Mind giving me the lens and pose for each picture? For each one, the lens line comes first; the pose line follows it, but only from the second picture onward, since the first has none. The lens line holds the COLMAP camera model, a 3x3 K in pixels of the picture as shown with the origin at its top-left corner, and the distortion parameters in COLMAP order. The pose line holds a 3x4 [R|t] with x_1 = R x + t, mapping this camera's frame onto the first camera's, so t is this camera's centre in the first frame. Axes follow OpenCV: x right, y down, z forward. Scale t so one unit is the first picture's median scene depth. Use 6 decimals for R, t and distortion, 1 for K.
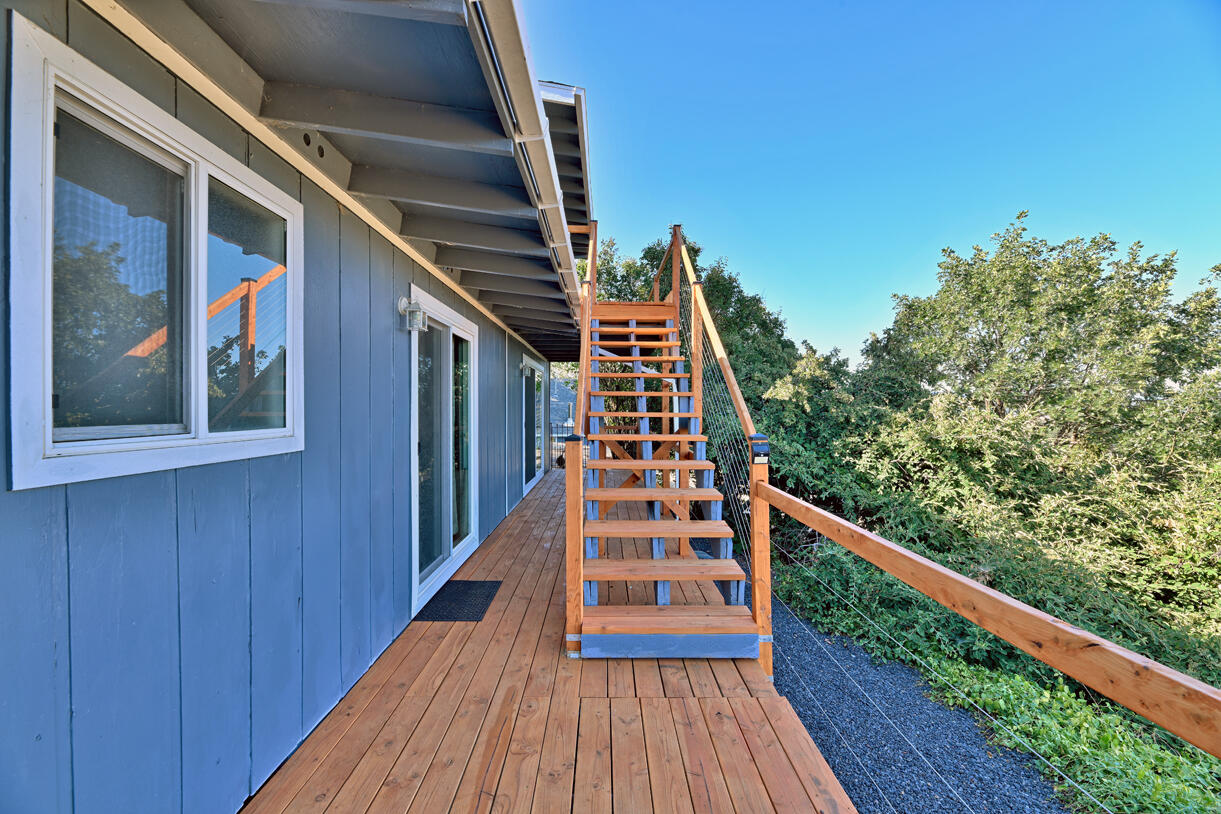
lens RADIAL K [[487.3, 0, 611.8], [0, 487.3, 405.3], [0, 0, 1]] dist [-0.004227, -0.001707]
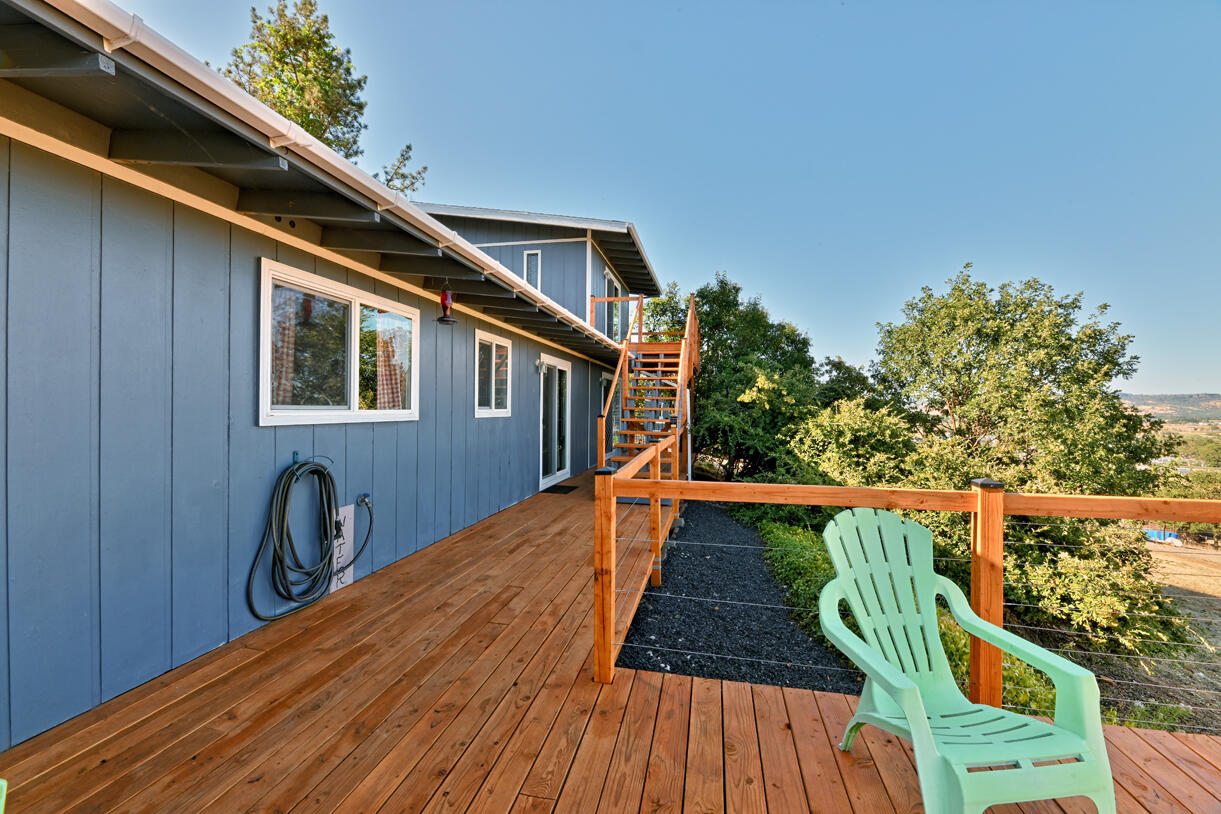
lens RADIAL K [[487.3, 0, 612.2], [0, 487.3, 406.7], [0, 0, 1]] dist [-0.004227, -0.001707]
pose [[0.975970, 0.009946, -0.217677, 0.252195], [-0.009540, 0.999950, 0.002913, 0.004132], [0.217695, -0.000766, 0.976016, -0.699207]]
